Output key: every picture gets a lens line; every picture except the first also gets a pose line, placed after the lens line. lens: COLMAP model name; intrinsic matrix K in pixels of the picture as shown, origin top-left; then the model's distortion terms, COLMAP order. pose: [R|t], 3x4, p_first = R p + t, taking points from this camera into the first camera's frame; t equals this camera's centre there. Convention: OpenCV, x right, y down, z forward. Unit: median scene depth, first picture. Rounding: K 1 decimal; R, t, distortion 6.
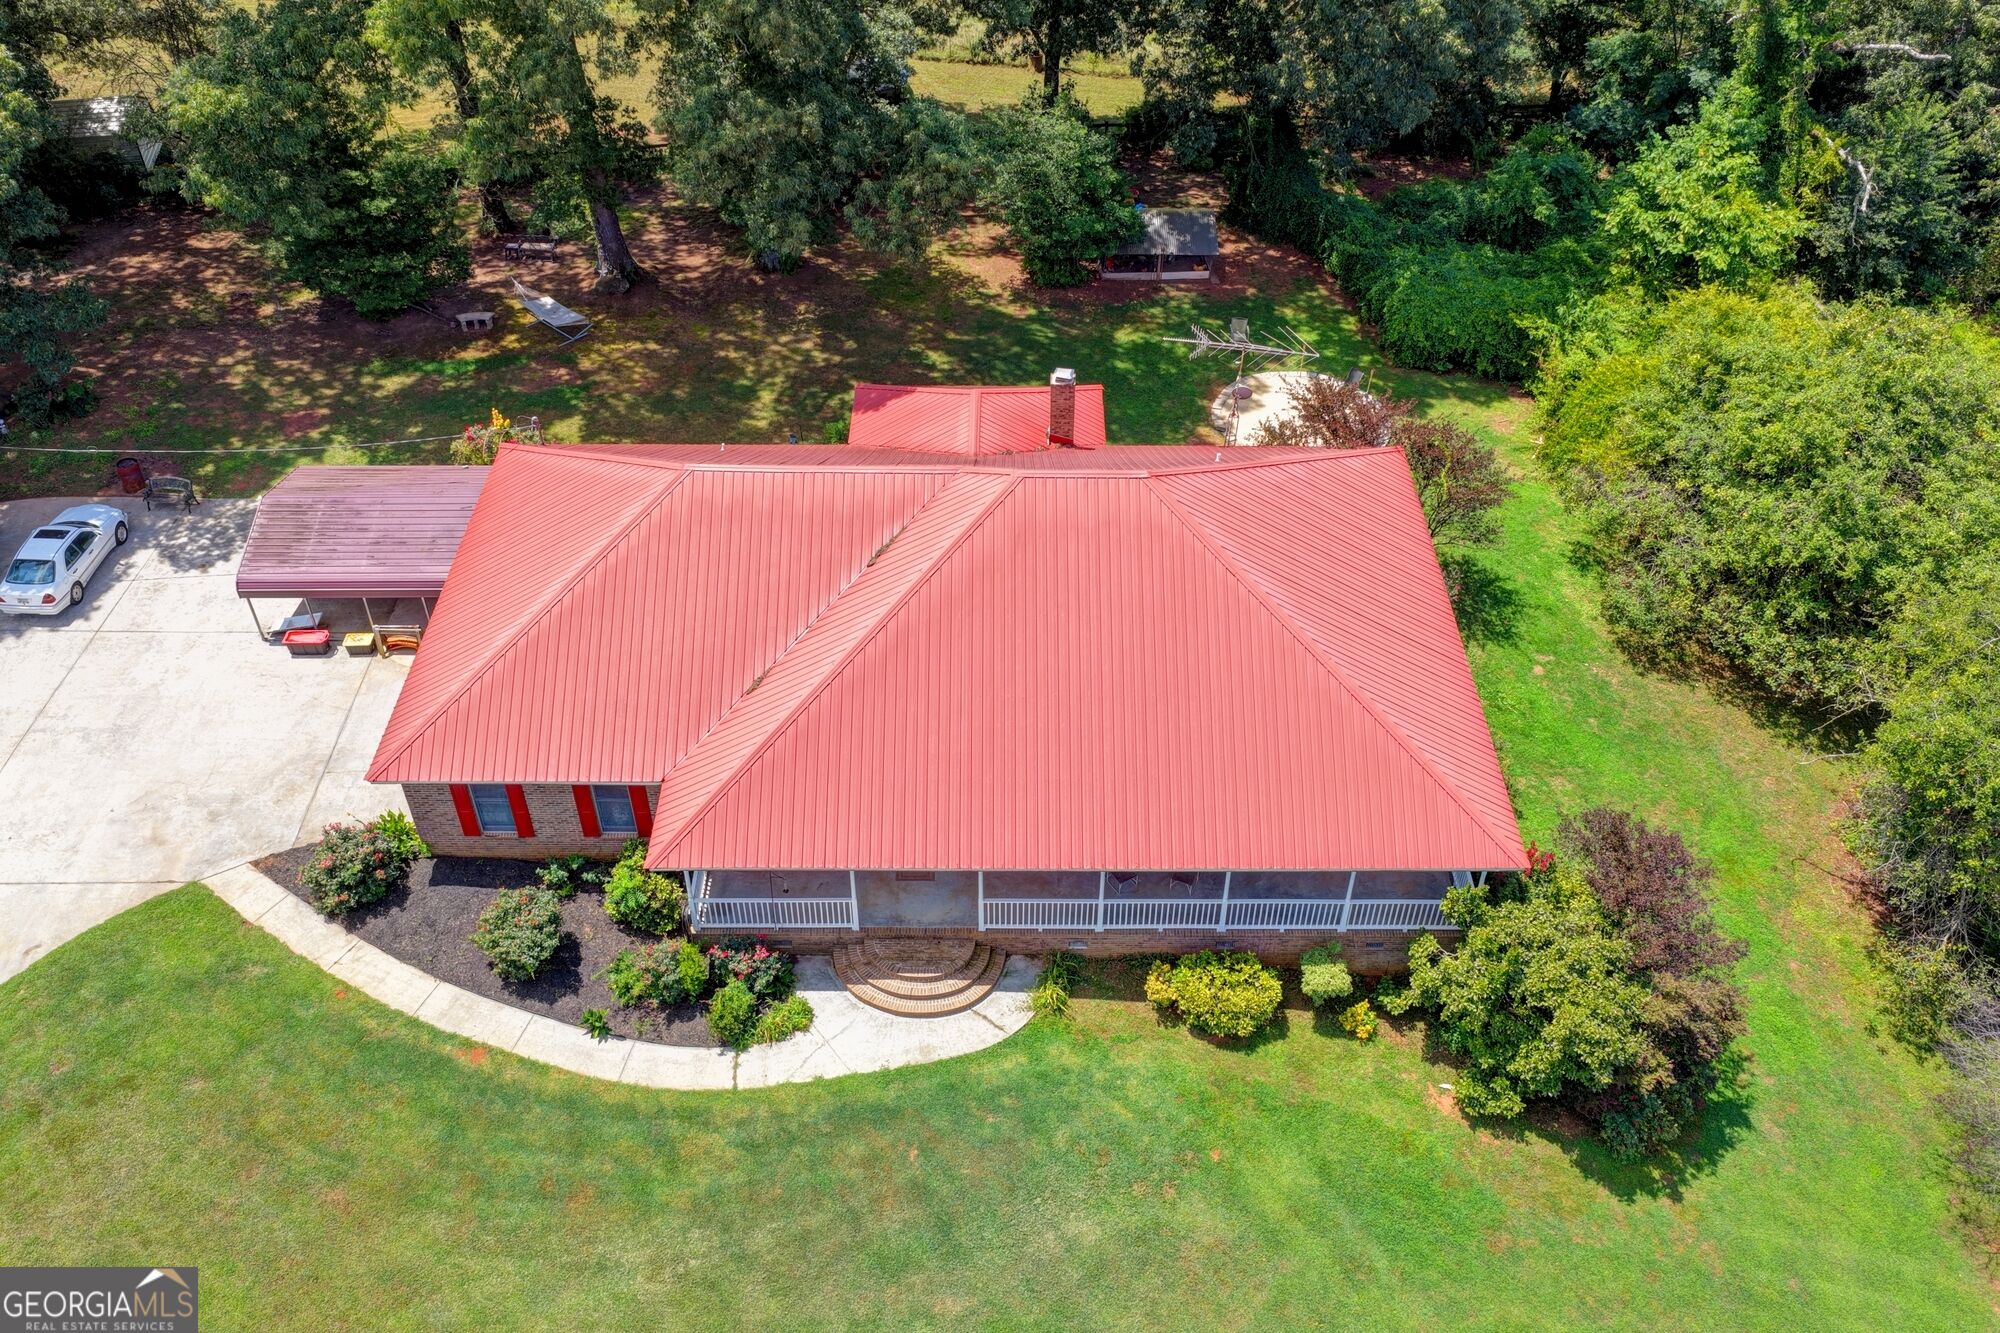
lens RADIAL K [[1660.0, 0, 1000.0], [0, 1660.0, 666.5], [0, 0, 1]] dist [-0.022383, 0.050740]
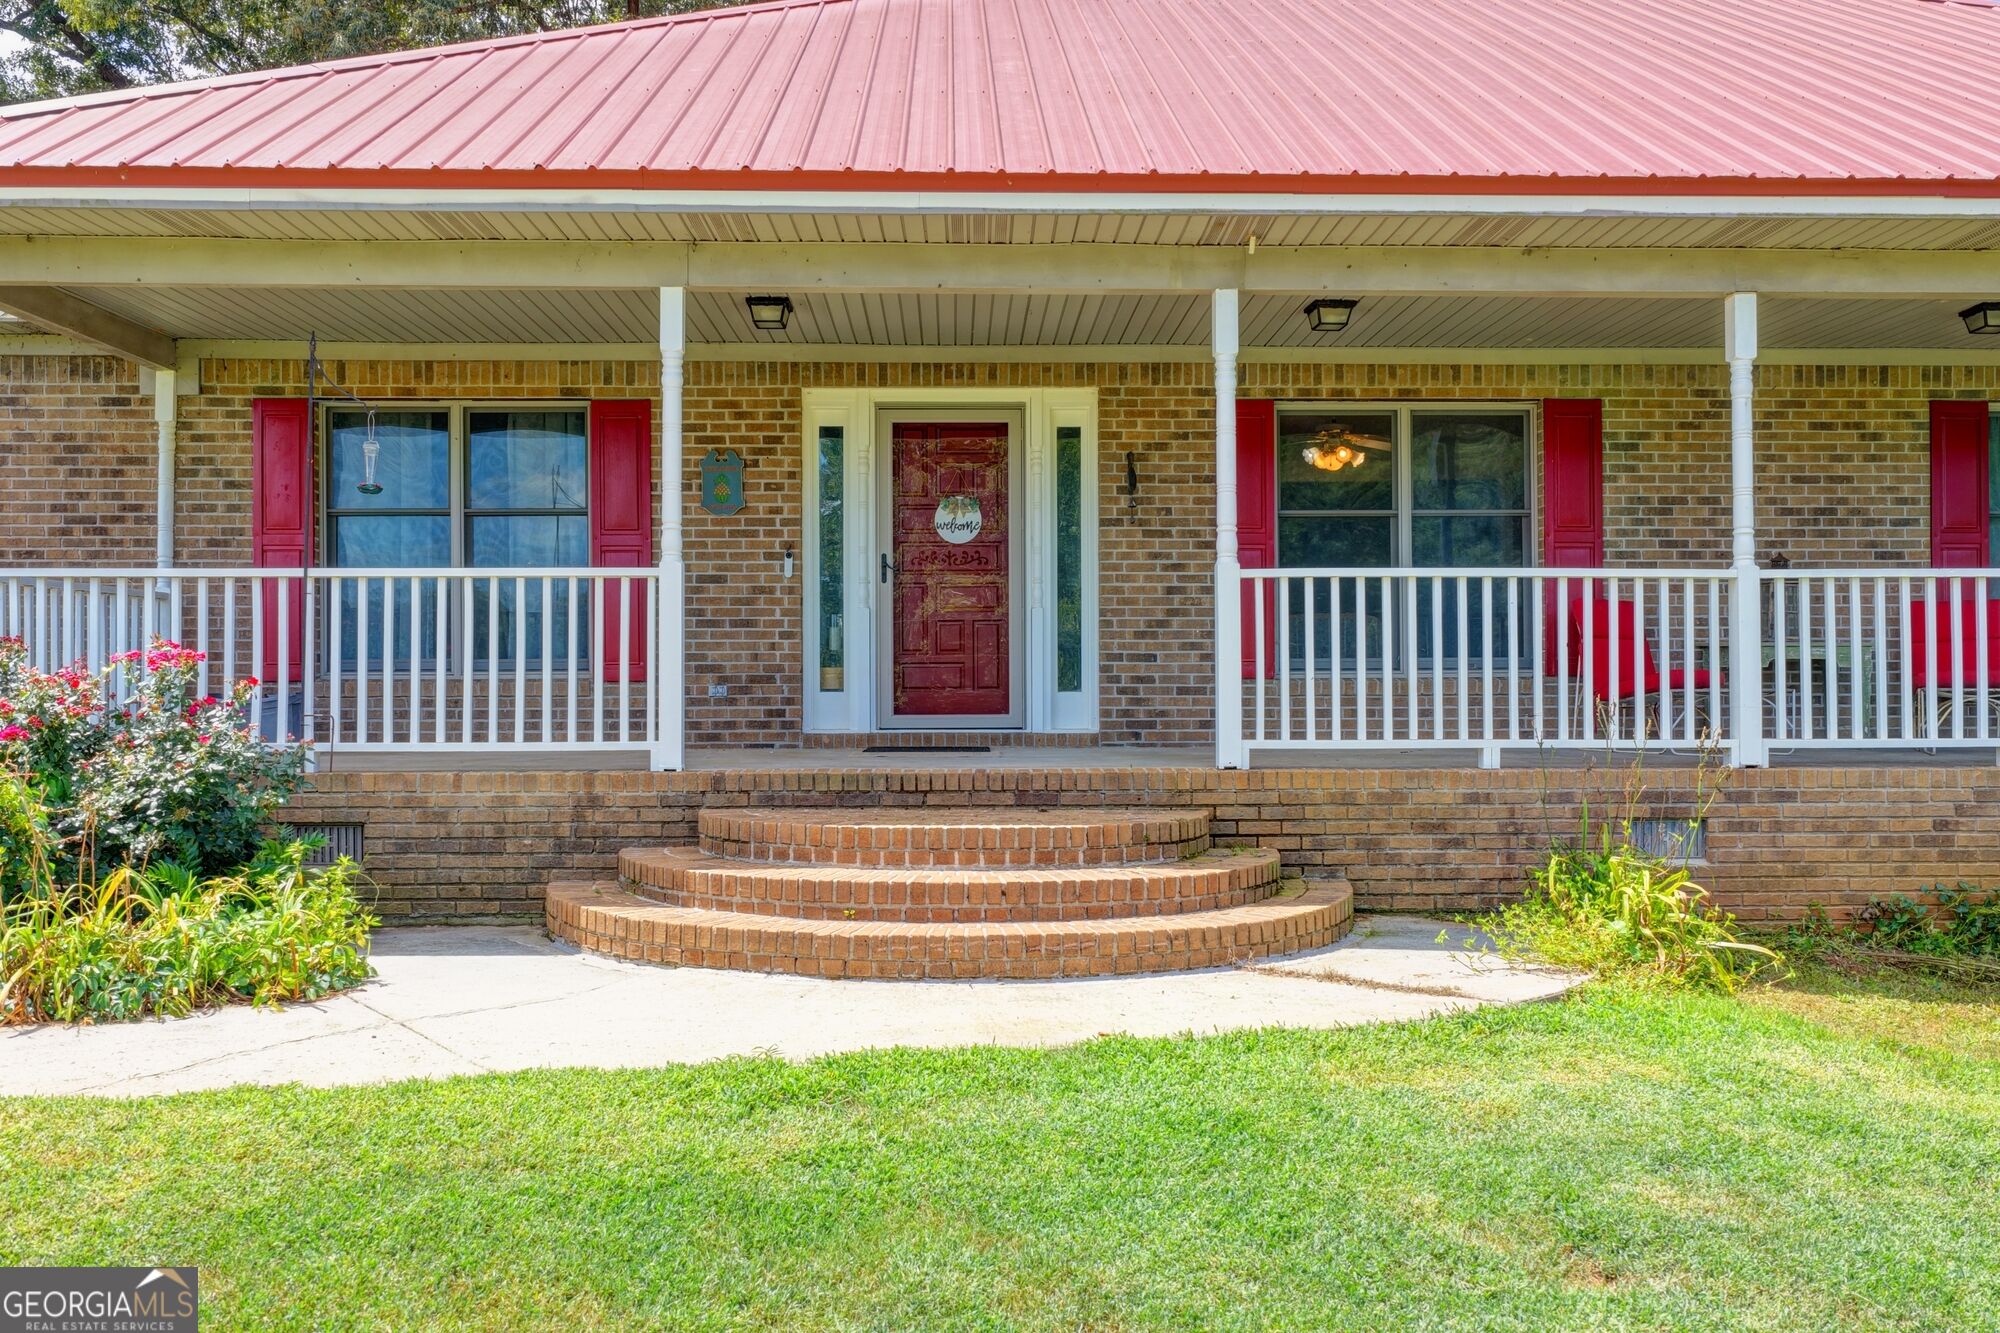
lens RADIAL K [[1660.0, 0, 1000.0], [0, 1660.0, 666.5], [0, 0, 1]] dist [-0.022383, 0.050740]
pose [[0.999550, -0.006095, 0.029373, -0.039533], [0.024259, 0.740216, -0.671932, 0.244239], [-0.017647, 0.672342, 0.740030, 0.674154]]
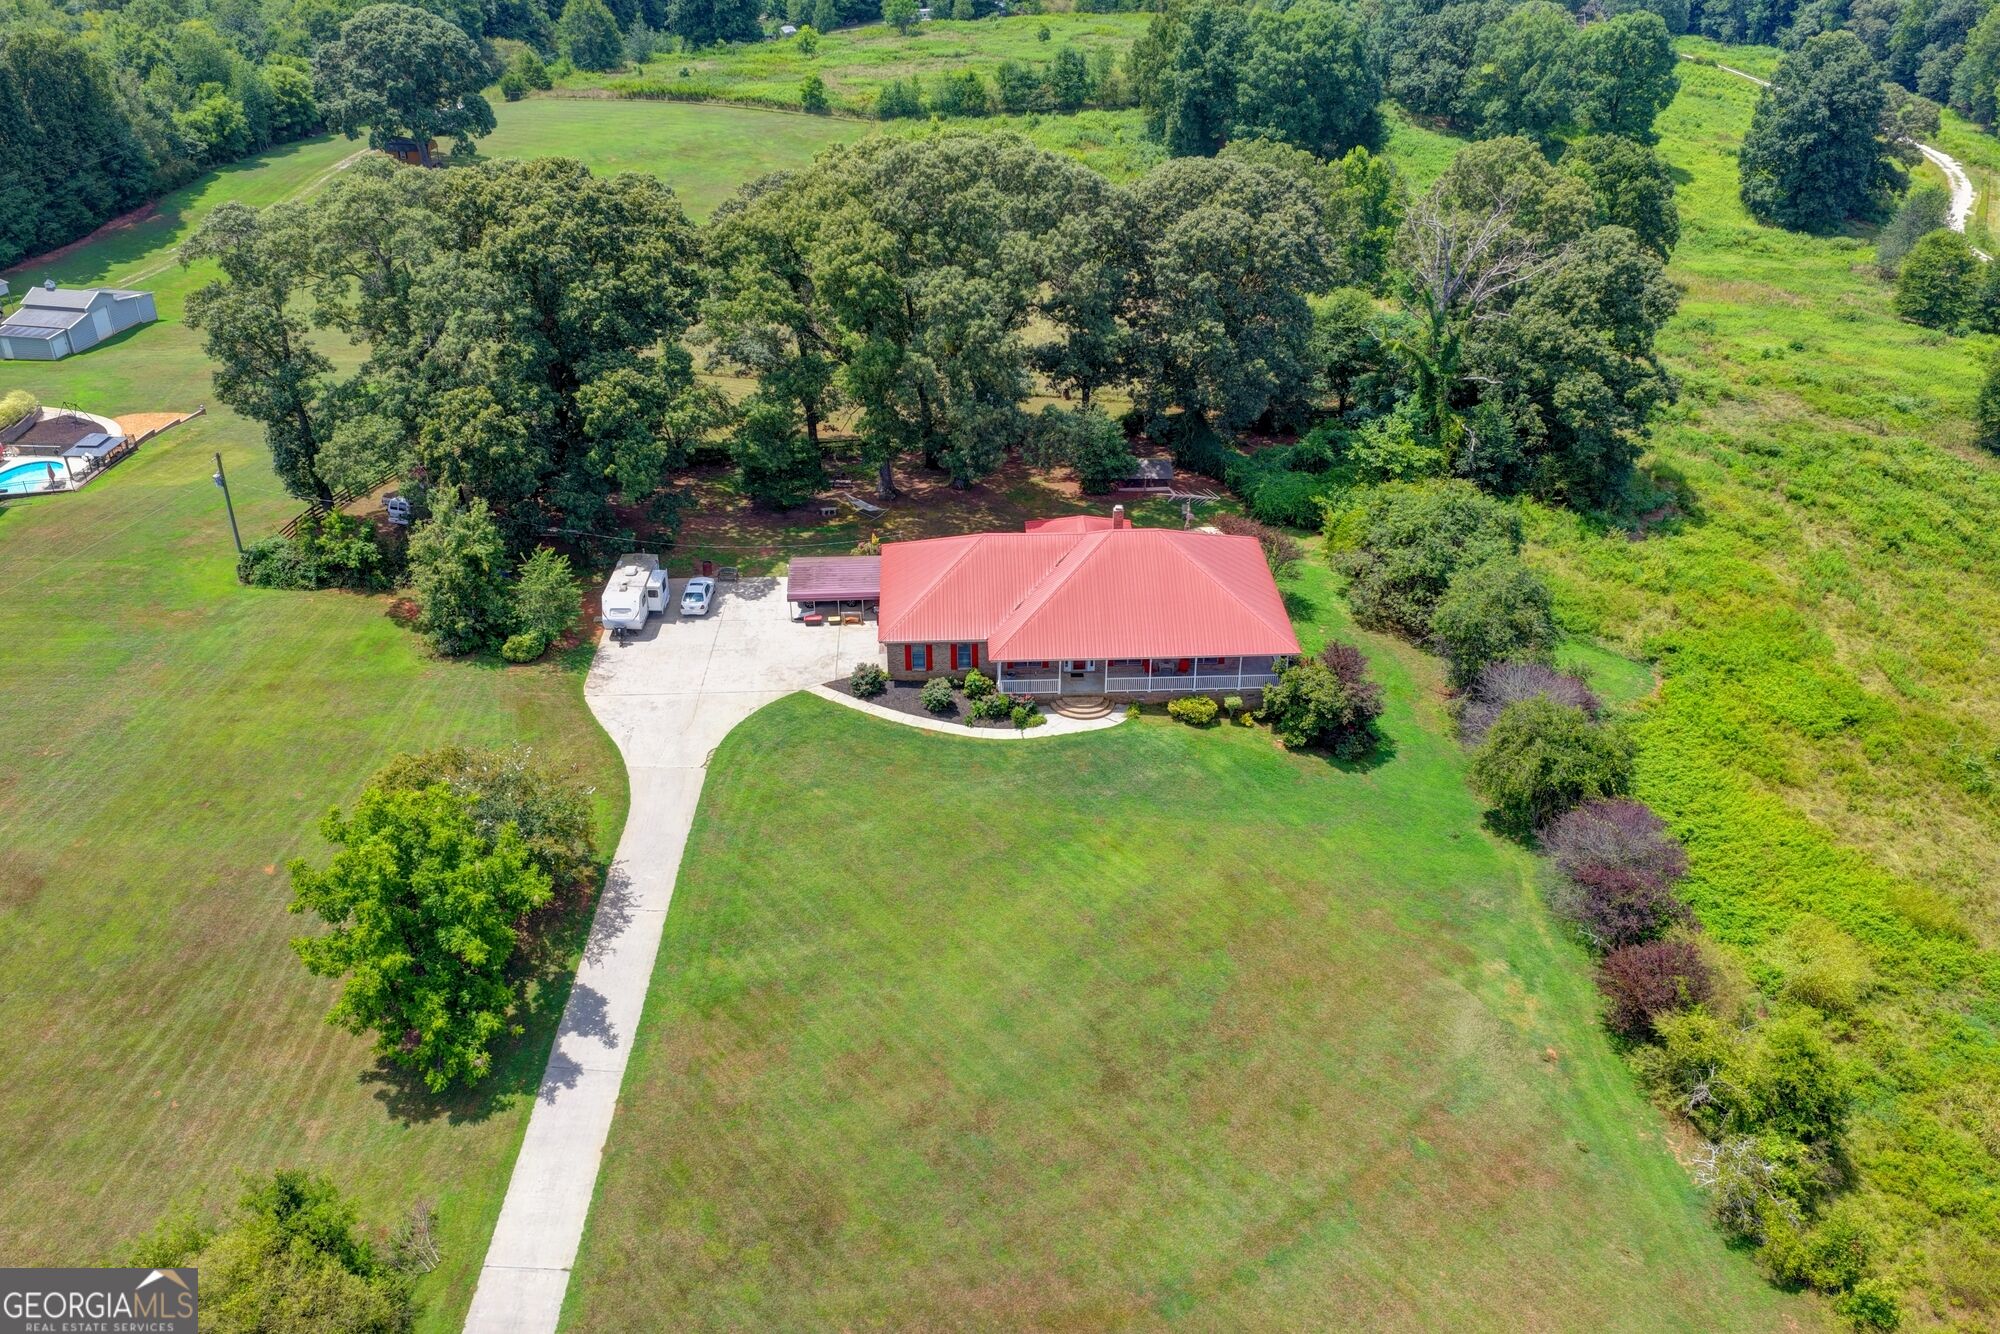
lens RADIAL K [[1660.0, 0, 1000.0], [0, 1660.0, 667.0], [0, 0, 1]] dist [-0.022383, 0.050740]
pose [[0.999011, -0.024912, 0.036825, -0.229446], [0.031640, 0.980250, -0.195215, 0.522058], [-0.031235, 0.196187, 0.980069, -1.344870]]
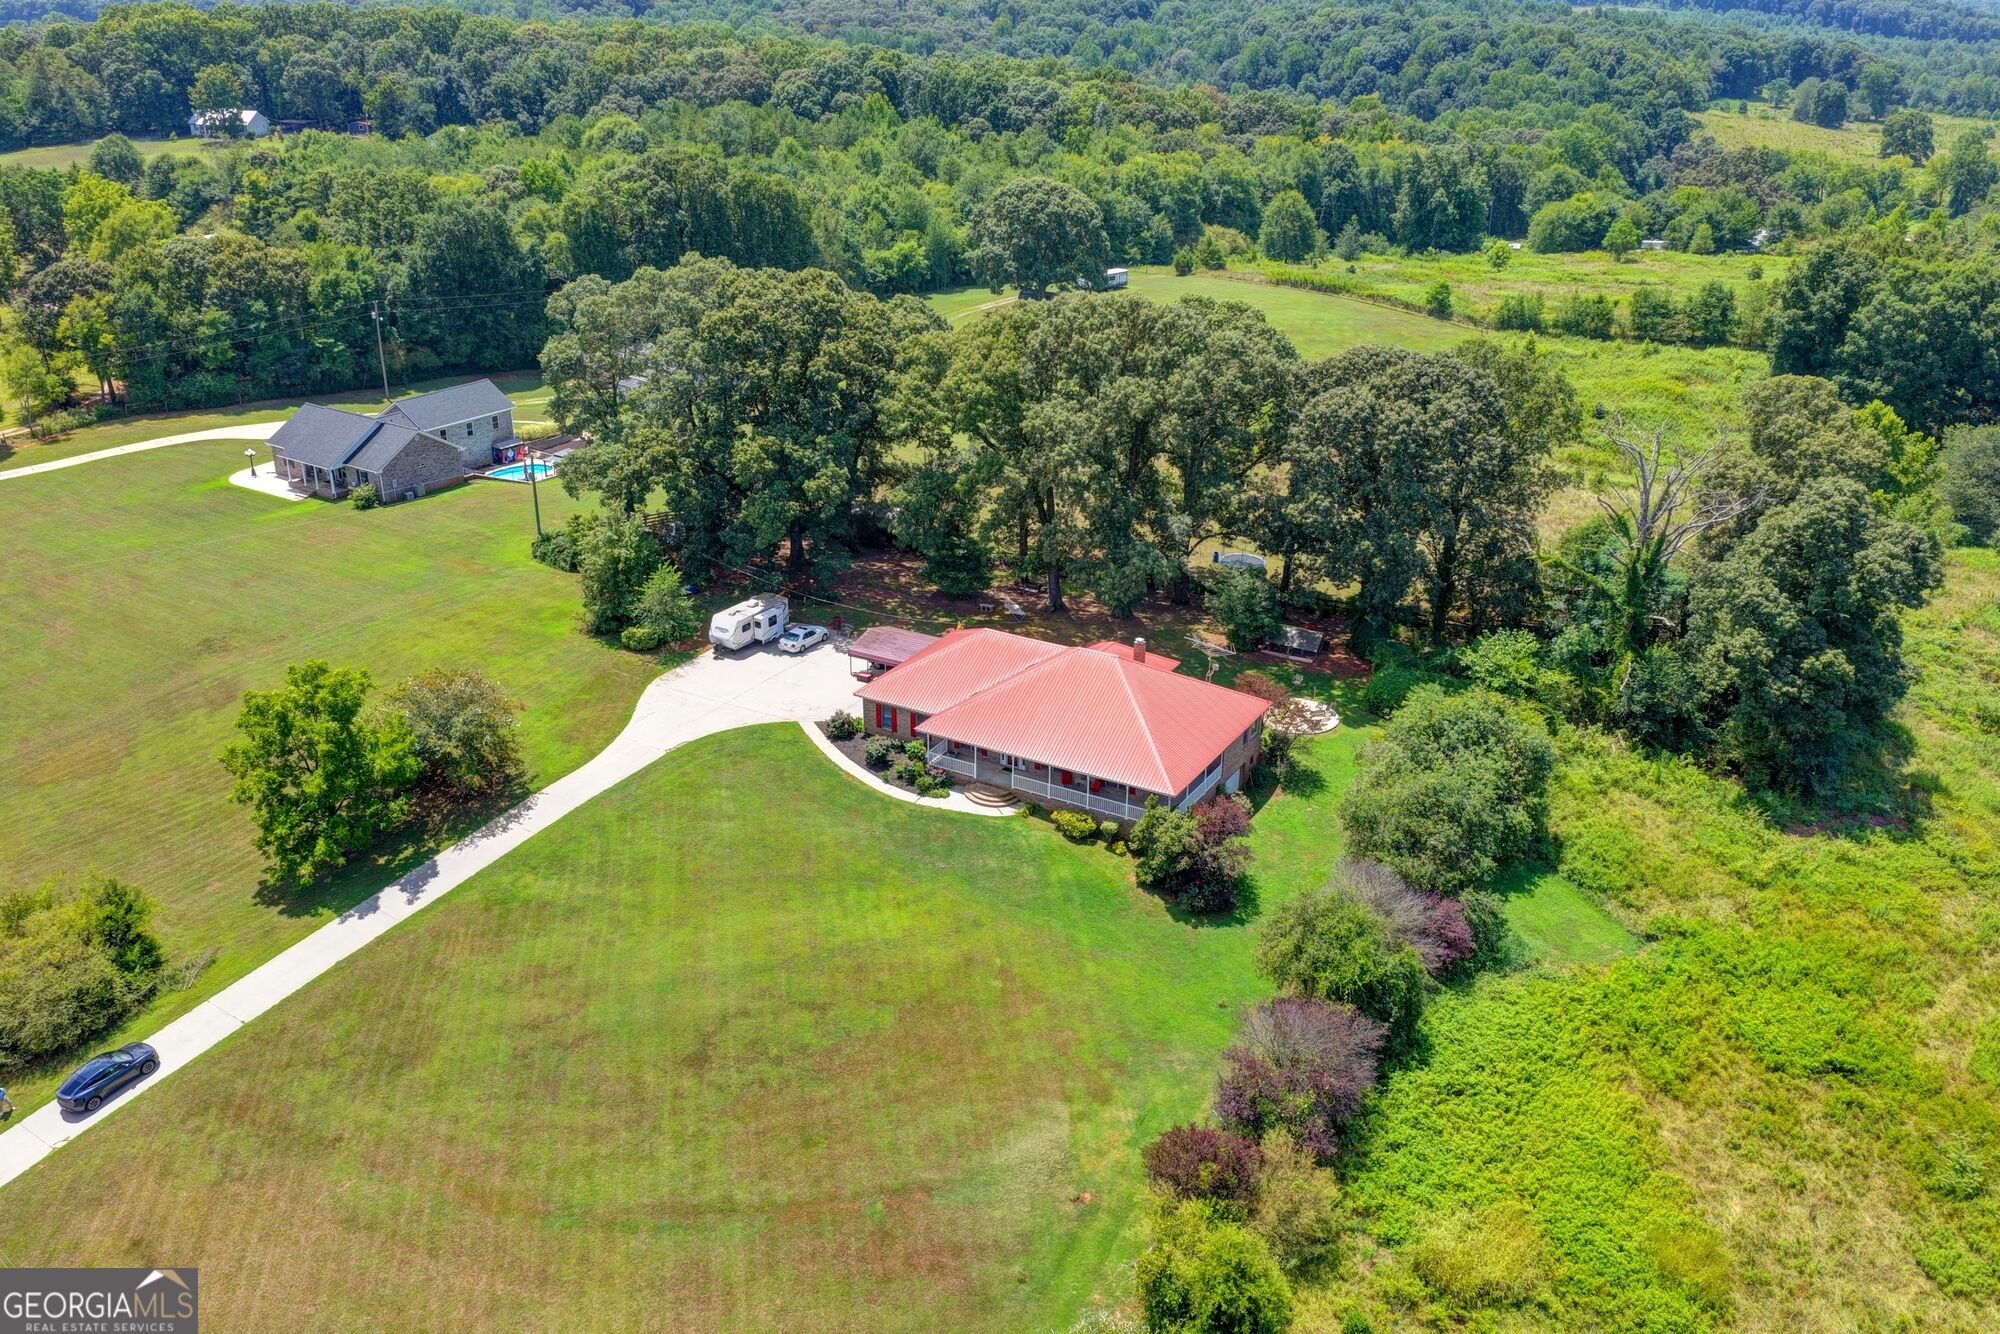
lens RADIAL K [[1660.0, 0, 1000.0], [0, 1660.0, 667.0], [0, 0, 1]] dist [-0.022383, 0.050740]
pose [[0.868053, 0.198345, -0.455130, 1.008960], [-0.331198, 0.914279, -0.233241, 0.526258], [0.369854, 0.353203, 0.859334, -1.266715]]
